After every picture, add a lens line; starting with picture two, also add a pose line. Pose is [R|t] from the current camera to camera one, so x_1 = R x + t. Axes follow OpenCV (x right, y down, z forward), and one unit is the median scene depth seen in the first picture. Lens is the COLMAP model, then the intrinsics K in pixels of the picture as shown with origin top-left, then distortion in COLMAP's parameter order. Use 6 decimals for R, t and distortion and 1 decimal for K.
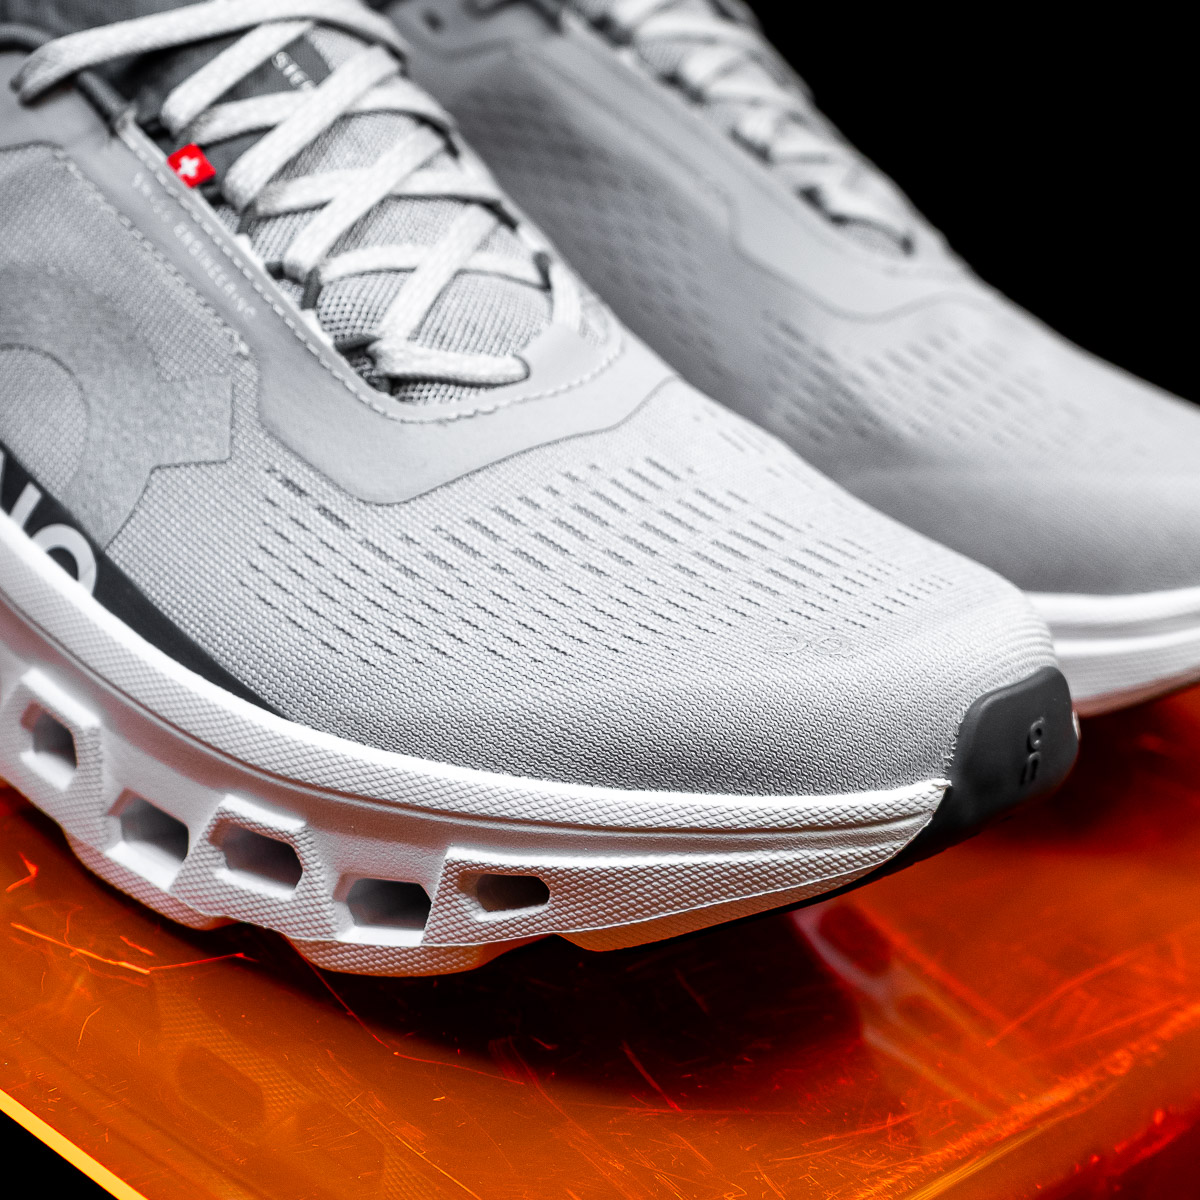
lens RADIAL K [[2881.7, 0, 600.0], [0, 2881.7, 600.0], [0, 0, 1]] dist [-0.025297, -0.309103]
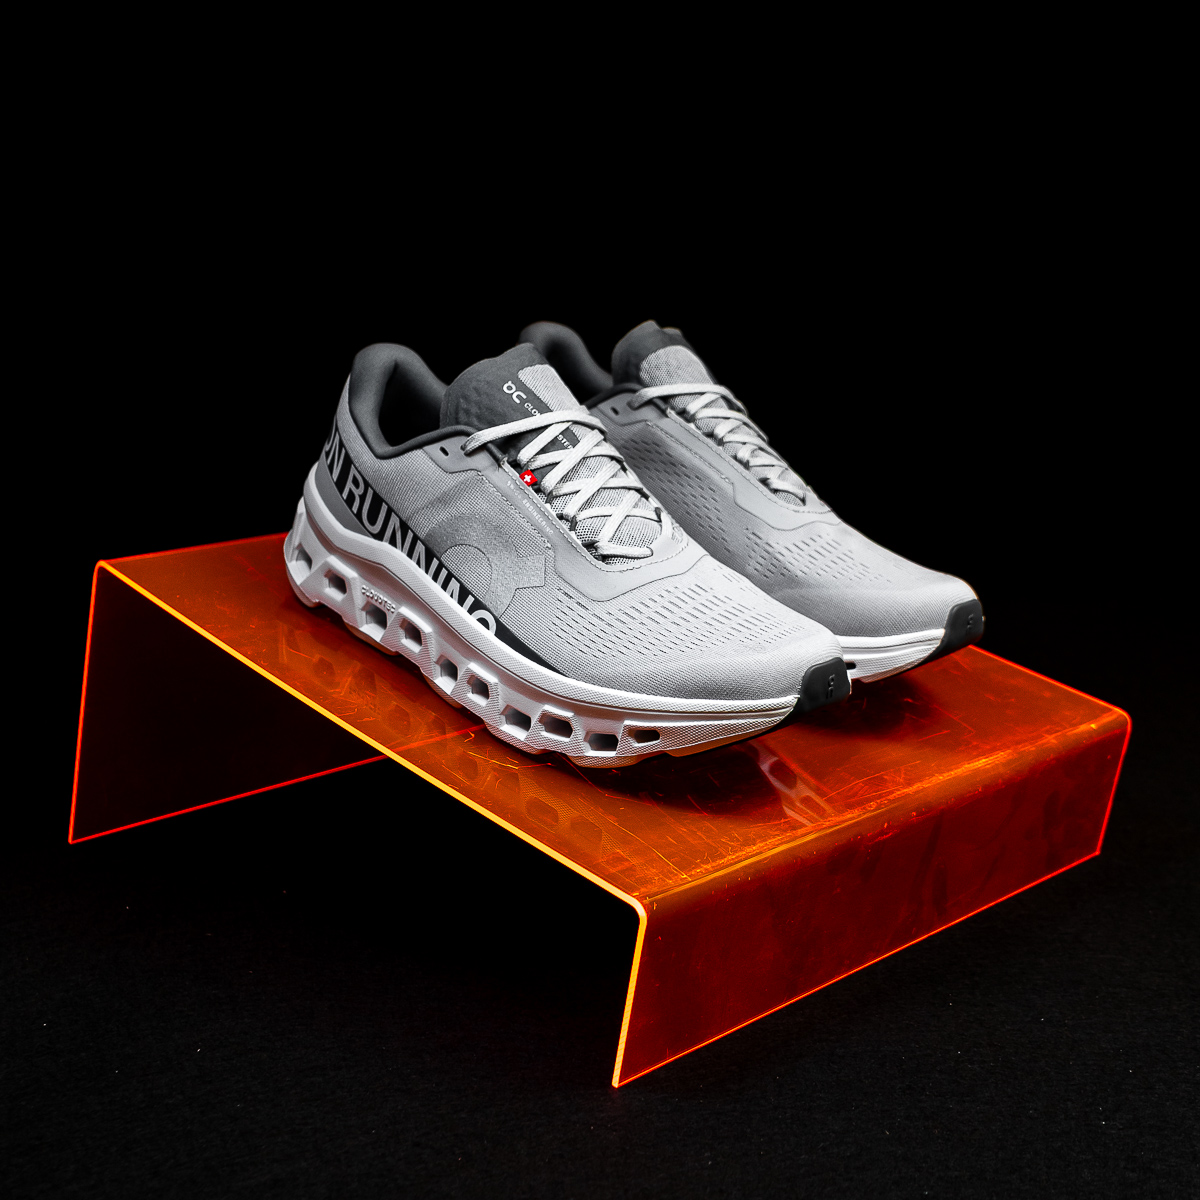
lens RADIAL K [[2073.8, 0, 600.0], [0, 2073.8, 600.0], [0, 0, 1]] dist [0.007829, 0.002114]
pose [[0.998411, -0.005016, -0.056134, 0.035138], [0.002365, 0.998883, -0.047196, 0.057494], [0.056308, 0.046988, 0.997307, -0.953314]]
